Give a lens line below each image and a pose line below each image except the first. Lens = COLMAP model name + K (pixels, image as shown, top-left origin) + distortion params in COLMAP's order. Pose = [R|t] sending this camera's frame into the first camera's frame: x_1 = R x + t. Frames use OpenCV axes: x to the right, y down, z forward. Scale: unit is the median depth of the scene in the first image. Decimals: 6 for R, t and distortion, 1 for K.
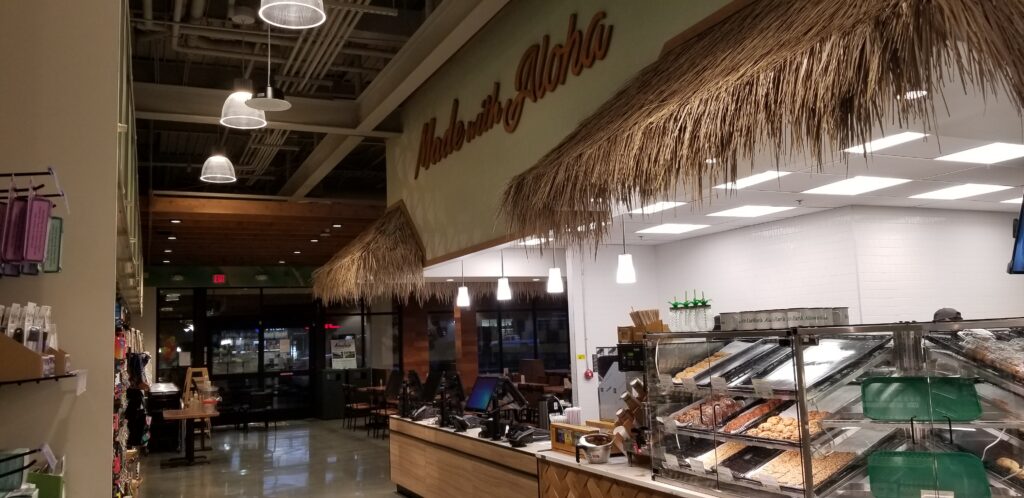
lens RADIAL K [[771.6, 0, 512.0], [0, 771.6, 249.0], [0, 0, 1]] dist [0.094582, 0.000281]
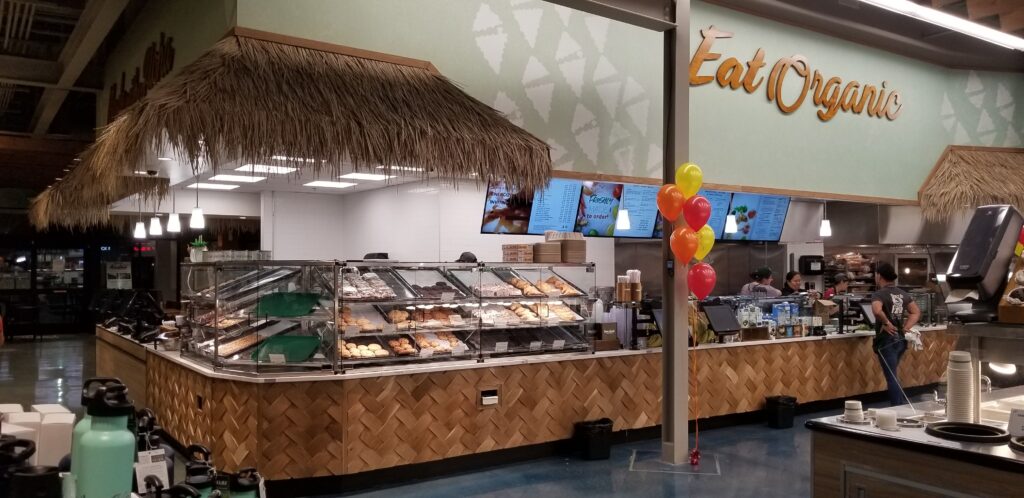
lens RADIAL K [[797.2, 0, 512.0], [0, 797.2, 249.0], [0, 0, 1]] dist [0.018237, -0.000588]
pose [[0.987940, 0.036075, 0.150576, 0.157244], [-0.049298, 0.995158, 0.085029, -0.021730], [-0.146780, -0.091426, 0.984935, -0.167649]]
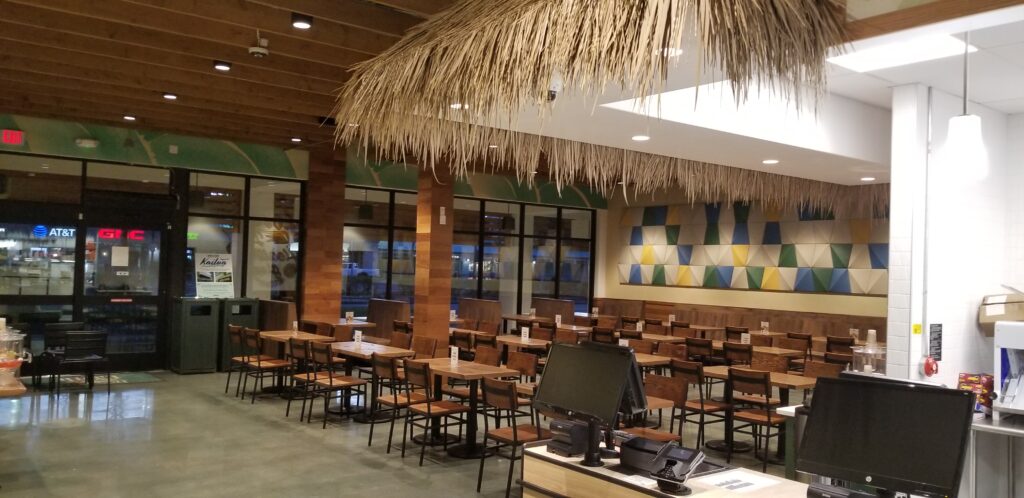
lens RADIAL K [[797.2, 0, 512.0], [0, 797.2, 249.0], [0, 0, 1]] dist [0.018237, -0.000588]
pose [[0.970817, 0.073663, 0.228227, -0.135653], [-0.093083, 0.992790, 0.075517, 0.040770], [-0.221019, -0.094558, 0.970675, 0.307719]]
